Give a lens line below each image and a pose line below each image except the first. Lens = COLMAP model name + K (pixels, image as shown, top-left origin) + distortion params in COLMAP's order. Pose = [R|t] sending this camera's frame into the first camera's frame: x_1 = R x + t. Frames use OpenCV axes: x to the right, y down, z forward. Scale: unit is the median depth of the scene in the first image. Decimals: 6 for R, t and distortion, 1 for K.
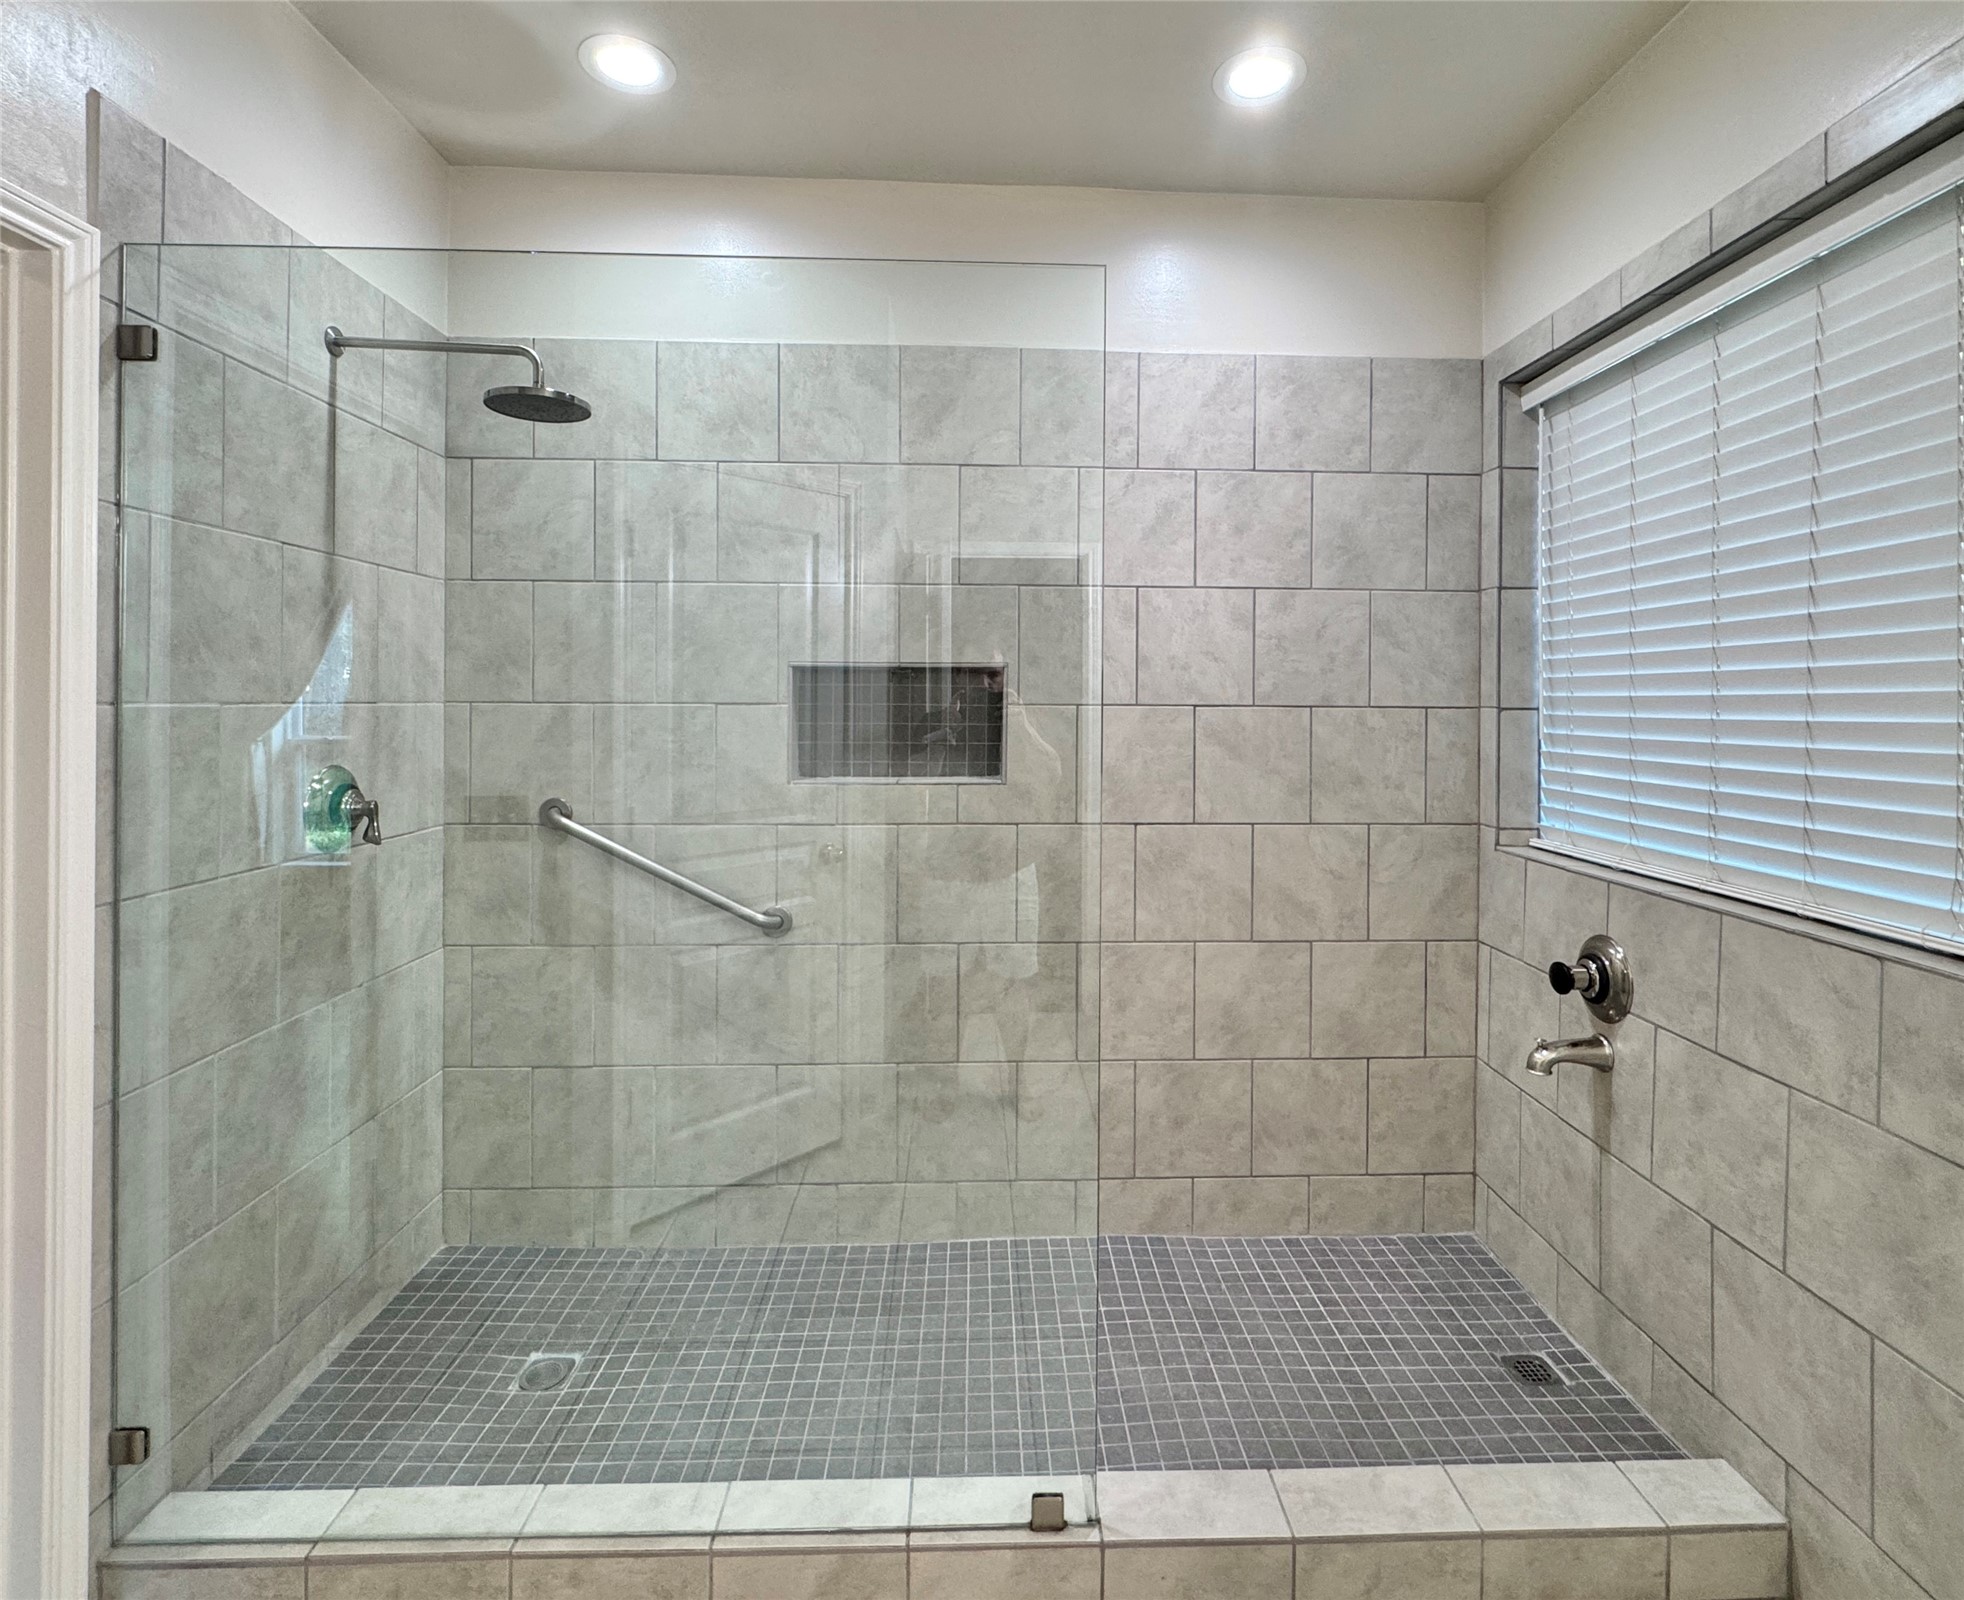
lens RADIAL K [[964.9, 0, 1008.5], [0, 964.9, 708.6], [0, 0, 1]] dist [-0.006038, -0.001094]
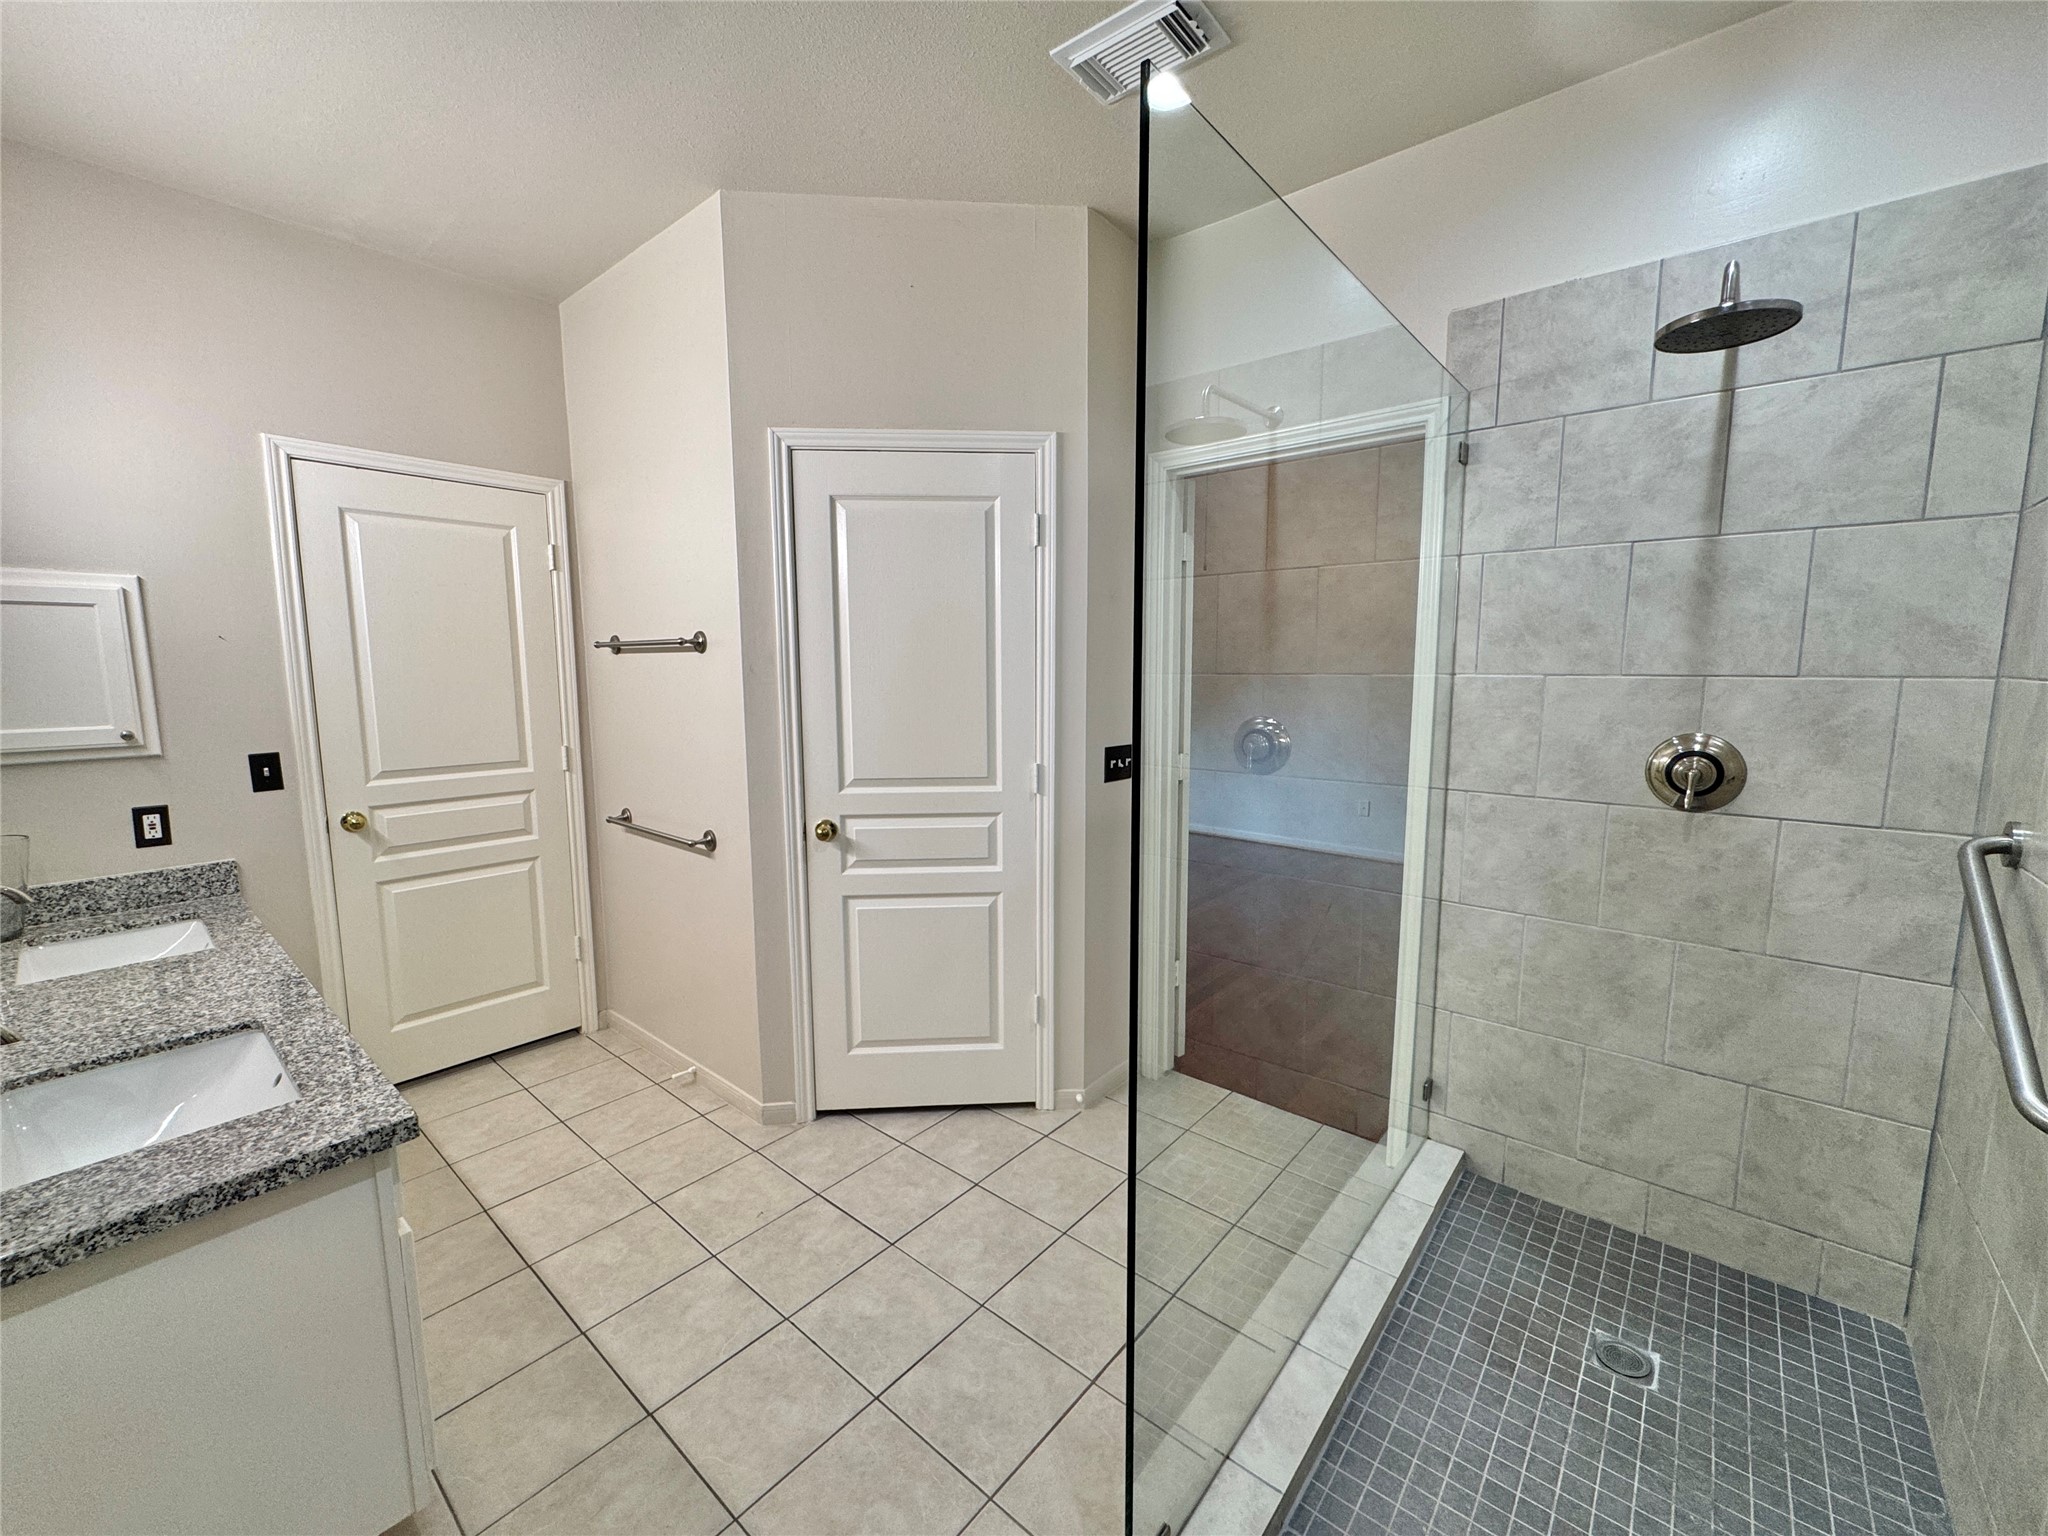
lens RADIAL K [[819.5, 0, 1027.1], [0, 819.5, 768.5], [0, 0, 1]] dist [-0.004240, 0.000416]
pose [[-0.663506, 0.090288, -0.742703, 0.490690], [-0.006184, 0.991996, 0.126118, -0.013517], [0.748145, 0.088273, -0.657637, 1.031005]]
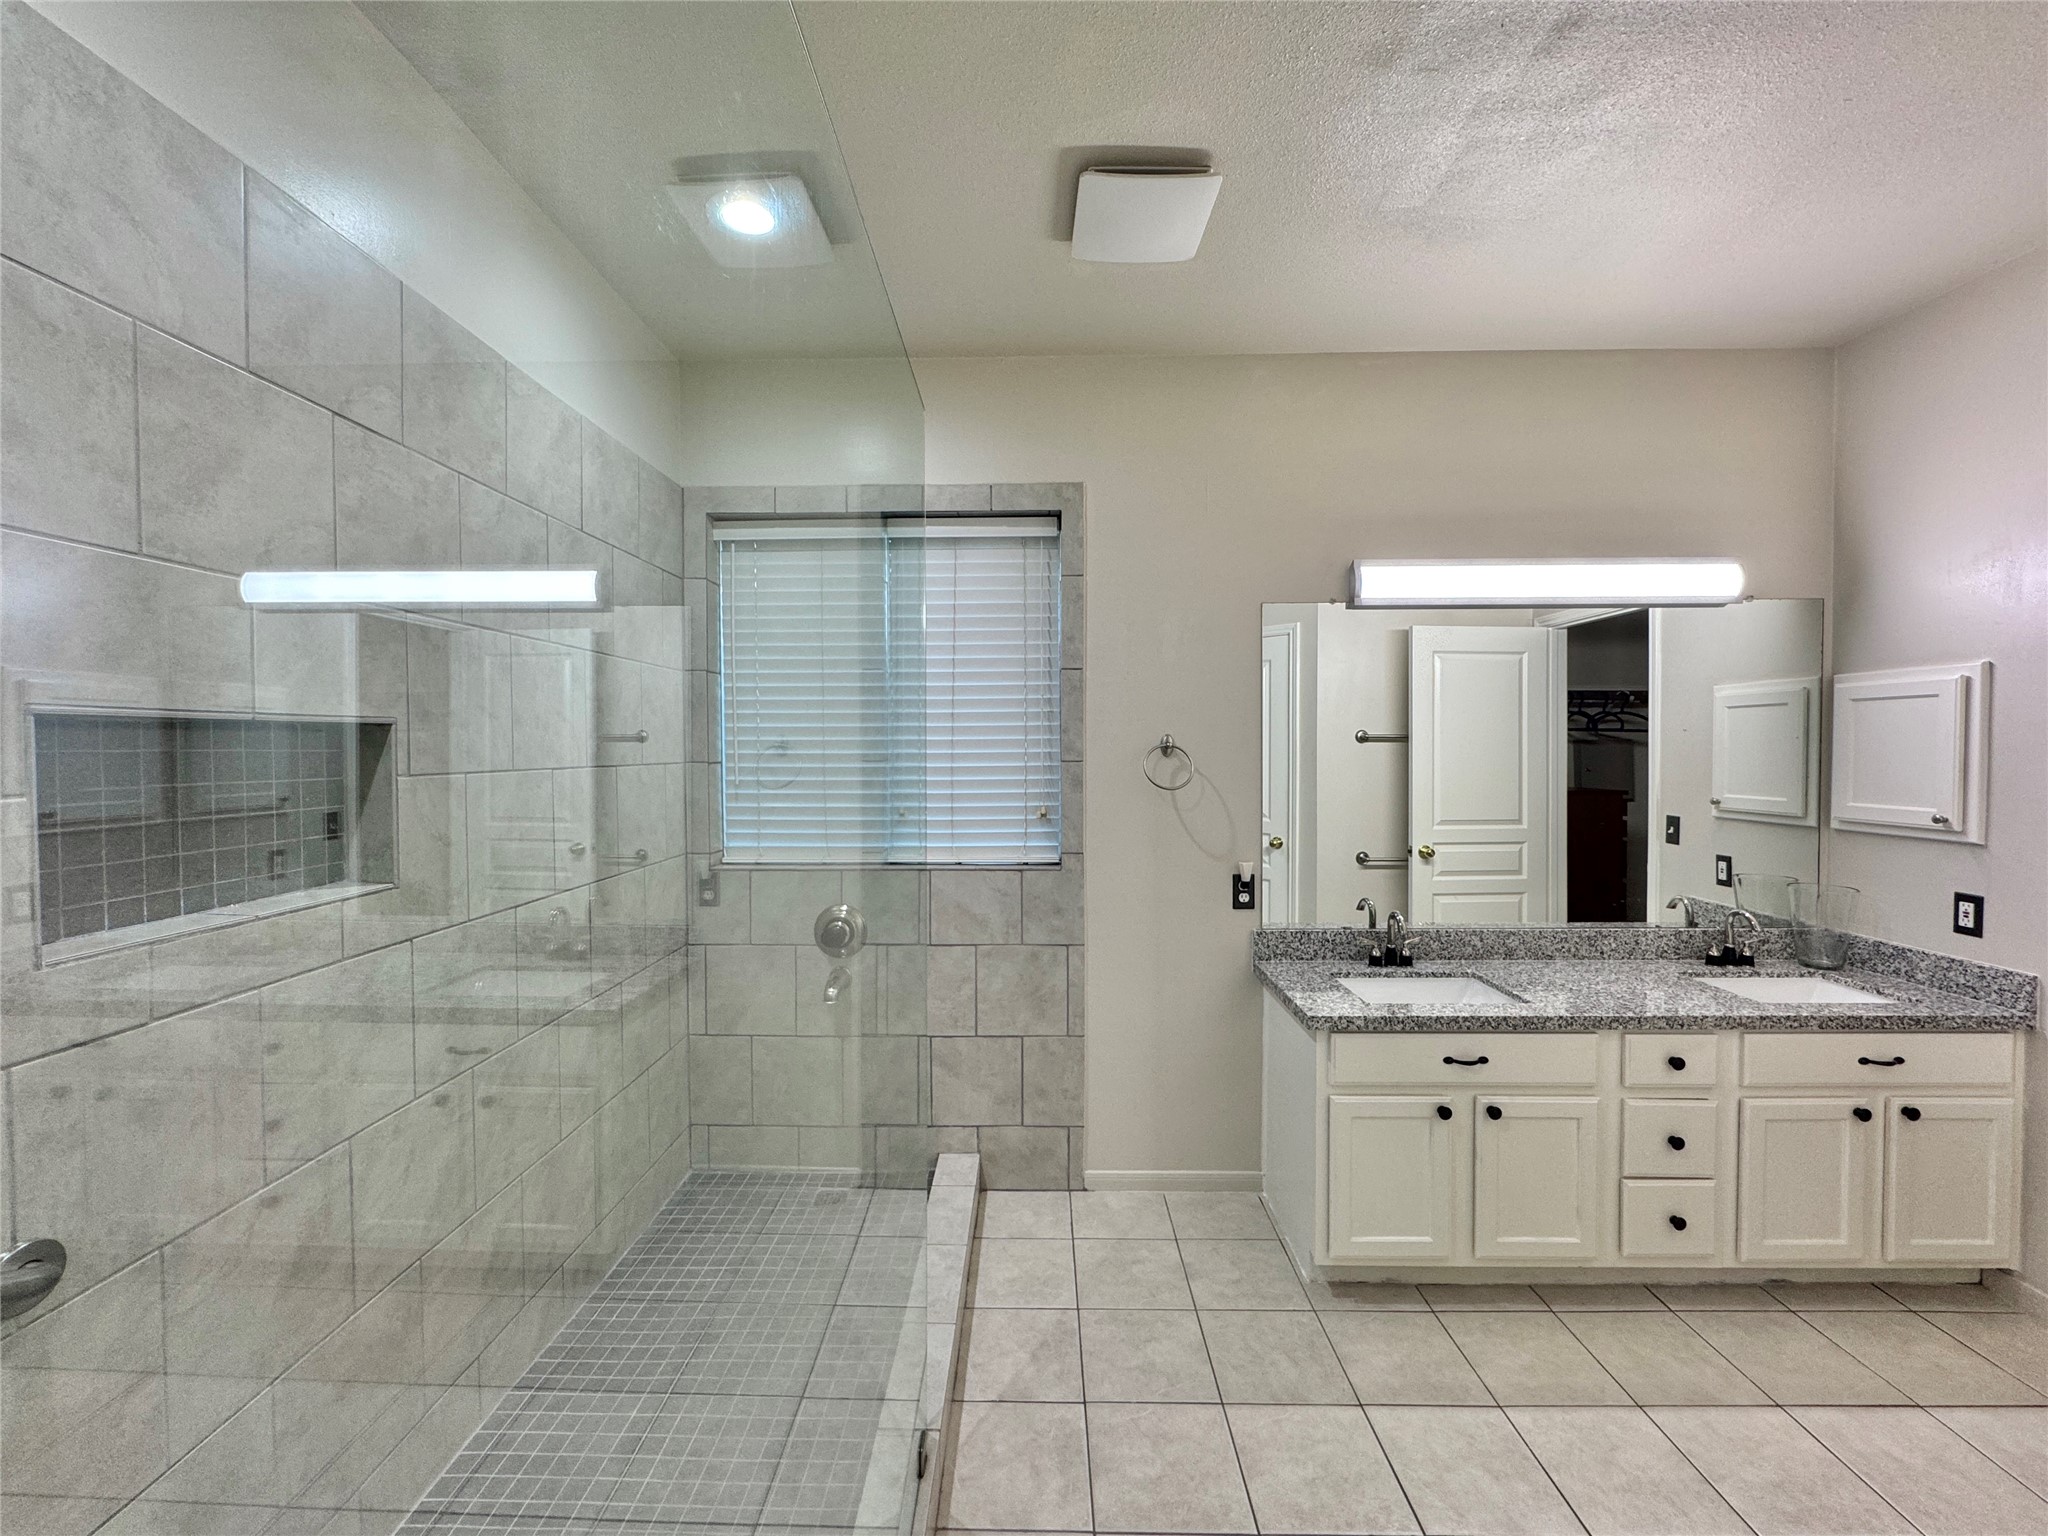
lens RADIAL K [[819.5, 0, 1022.8], [0, 819.5, 768.0], [0, 0, 1]] dist [-0.004240, 0.000416]
pose [[0.057656, -0.033070, 0.997789, -0.703247], [0.009167, 0.999427, 0.032595, -0.031283], [-0.998294, 0.007267, 0.057926, 0.609417]]
